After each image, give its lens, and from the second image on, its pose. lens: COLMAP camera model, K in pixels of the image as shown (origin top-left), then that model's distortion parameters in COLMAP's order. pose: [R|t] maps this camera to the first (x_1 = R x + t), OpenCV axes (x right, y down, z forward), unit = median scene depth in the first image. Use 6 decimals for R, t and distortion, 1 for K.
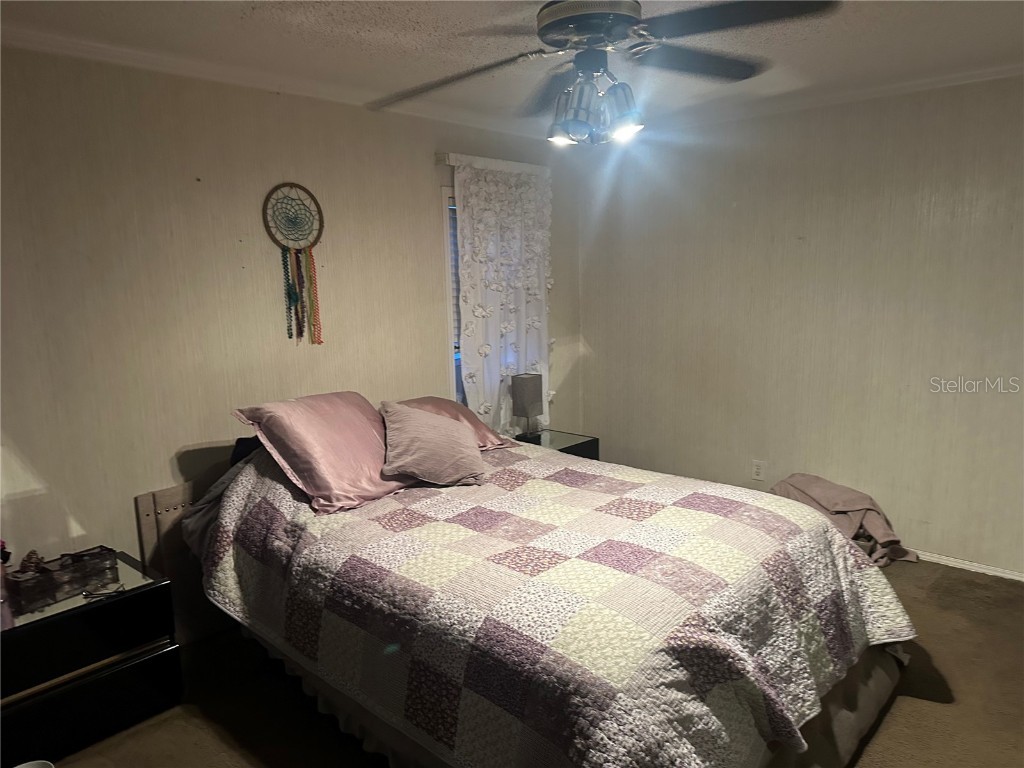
lens RADIAL K [[717.6, 0, 512.0], [0, 717.6, 384.0], [0, 0, 1]] dist [0.080575, -0.097233]
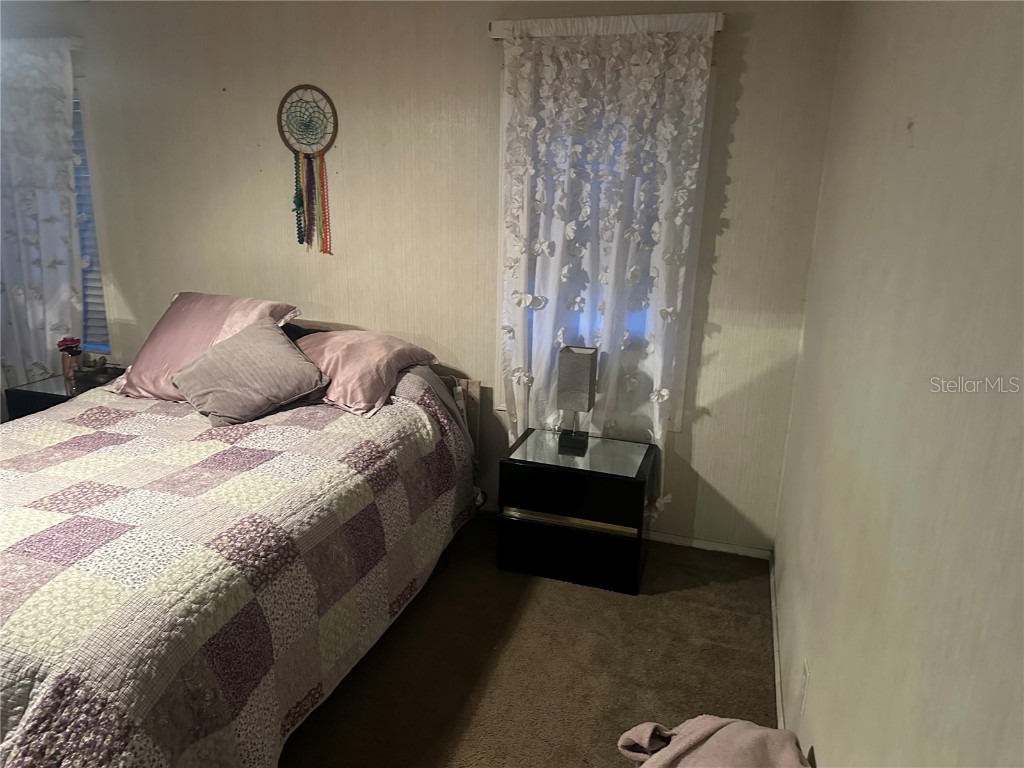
lens RADIAL K [[717.6, 0, 512.0], [0, 717.6, 384.0], [0, 0, 1]] dist [0.080575, -0.097233]
pose [[0.397739, 0.270615, -0.876682, 0.775880], [-0.182417, 0.959761, 0.213500, -0.147163], [0.899182, 0.075005, 0.431099, 0.846316]]
